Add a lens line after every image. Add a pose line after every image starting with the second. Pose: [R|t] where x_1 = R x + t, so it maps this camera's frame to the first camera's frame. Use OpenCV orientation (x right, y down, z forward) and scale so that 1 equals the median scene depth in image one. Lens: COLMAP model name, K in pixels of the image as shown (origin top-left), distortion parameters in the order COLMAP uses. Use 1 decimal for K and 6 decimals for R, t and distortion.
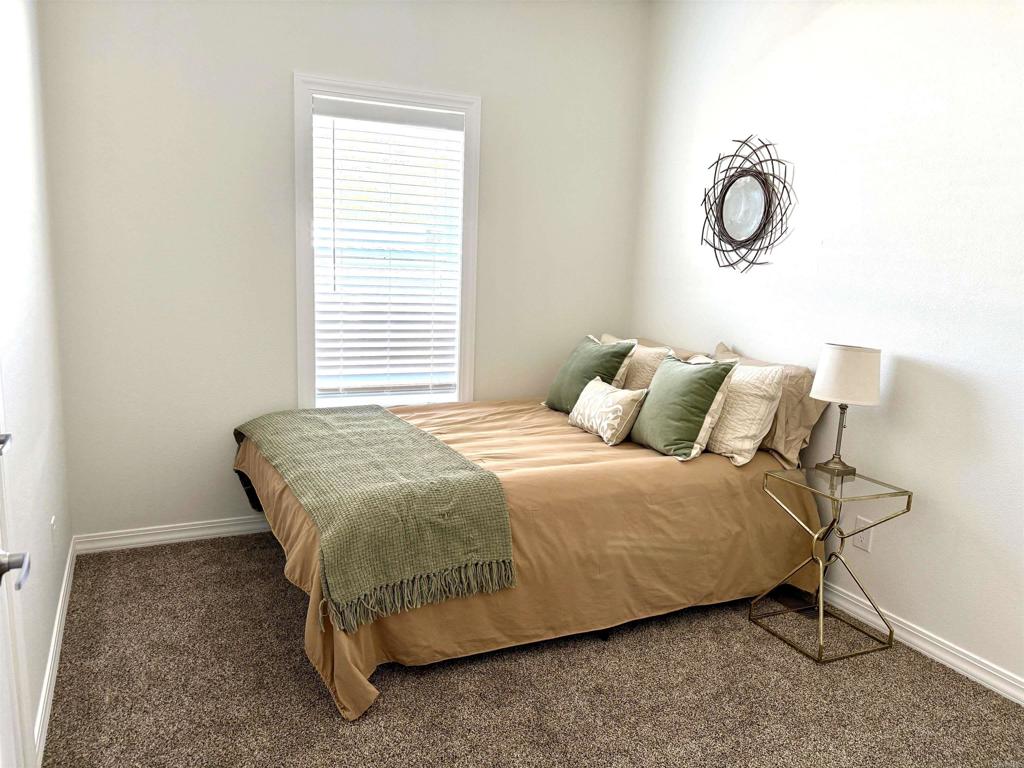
lens RADIAL K [[788.8, 0, 512.0], [0, 788.8, 384.0], [0, 0, 1]] dist [0.004554, 0.000290]
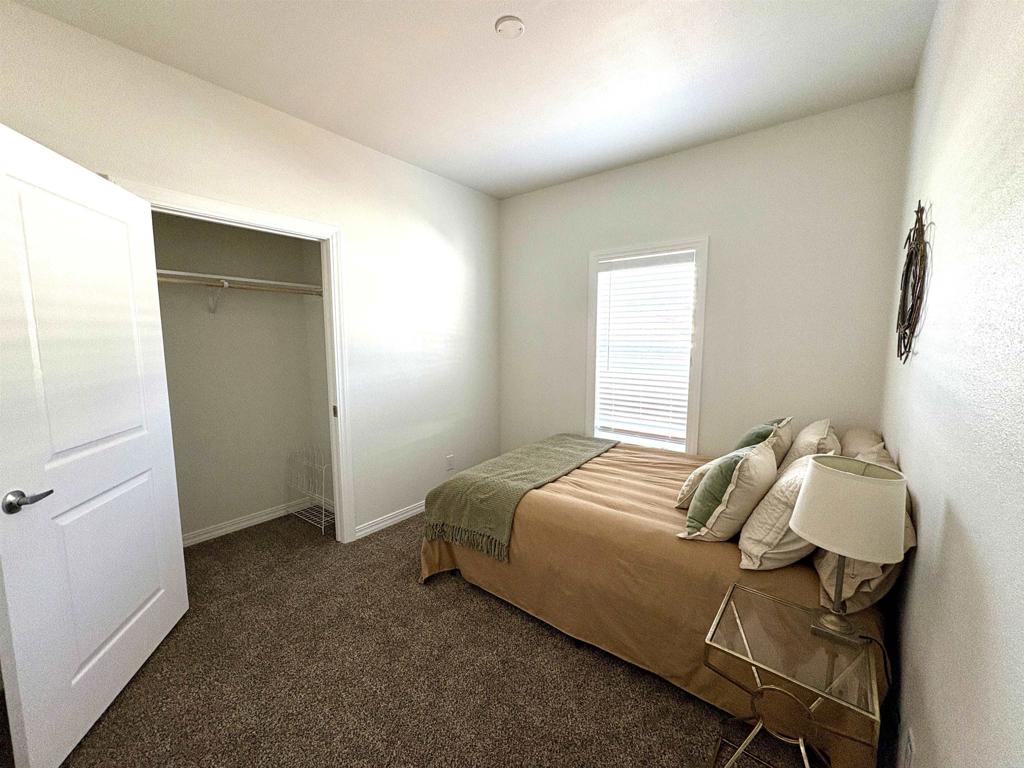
lens RADIAL K [[409.9, 0, 512.0], [0, 409.9, 384.0], [0, 0, 1]] dist [-0.000890, -0.000101]
pose [[0.438891, 0.061095, -0.896461, 0.559680], [-0.137673, 0.990478, 0.000100, -0.070279], [0.887931, 0.123374, 0.443123, 0.496588]]
